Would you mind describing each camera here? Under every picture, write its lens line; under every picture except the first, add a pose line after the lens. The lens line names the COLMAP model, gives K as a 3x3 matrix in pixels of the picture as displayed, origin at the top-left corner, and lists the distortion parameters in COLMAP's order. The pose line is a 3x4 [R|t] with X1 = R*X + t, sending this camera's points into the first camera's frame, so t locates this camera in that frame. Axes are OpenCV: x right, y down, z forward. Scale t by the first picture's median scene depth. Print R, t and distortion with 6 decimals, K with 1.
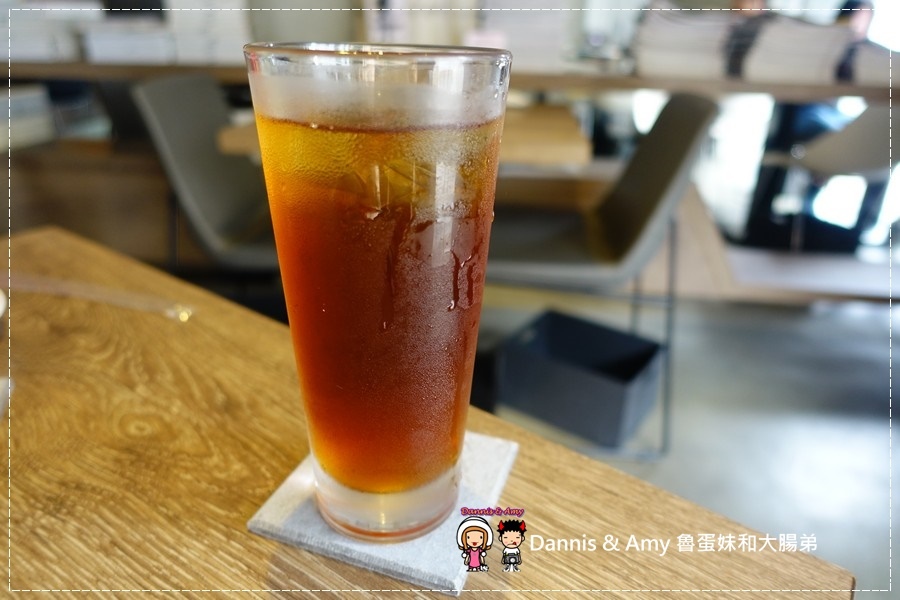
lens RADIAL K [[613.1, 0, 447.2], [0, 613.1, 290.4], [0, 0, 1]] dist [-0.007710, 0.001389]
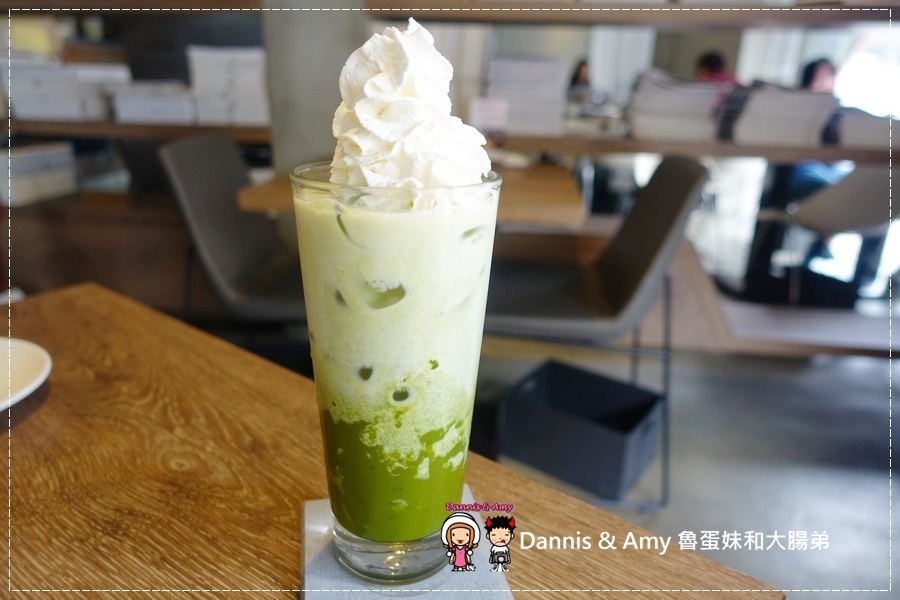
lens RADIAL K [[613.1, 0, 447.2], [0, 613.1, 290.4], [0, 0, 1]] dist [-0.007710, 0.001389]
pose [[0.999919, 0.008083, -0.009791, 0.013344], [-0.008830, 0.996846, -0.078869, -0.015957], [0.009122, 0.078949, 0.996837, -0.166974]]
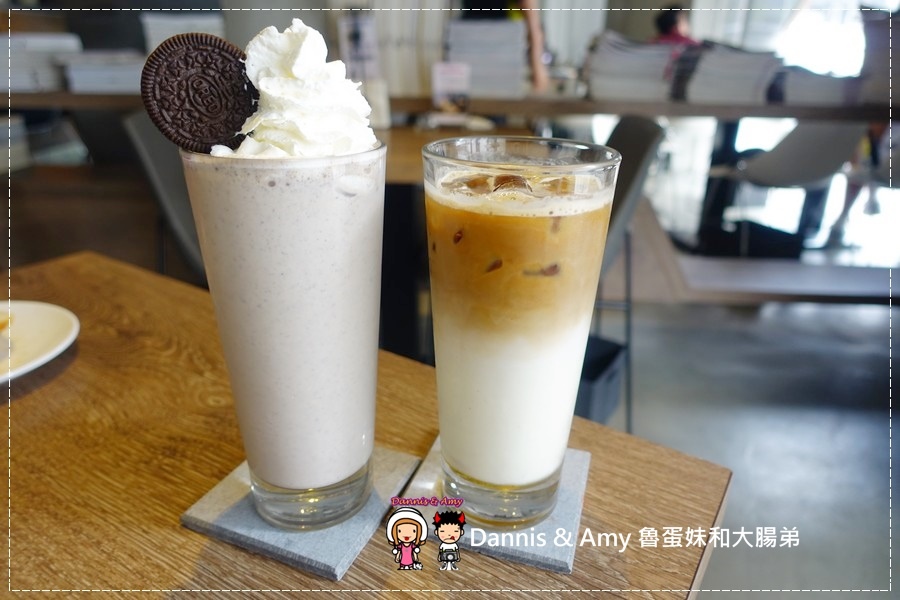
lens RADIAL K [[613.1, 0, 447.2], [0, 613.1, 290.4], [0, 0, 1]] dist [-0.007710, 0.001389]
pose [[0.998212, -0.029097, 0.052216, -0.062436], [0.030354, 0.999265, -0.023432, 0.030657], [-0.051496, 0.024975, 0.998361, -0.323863]]
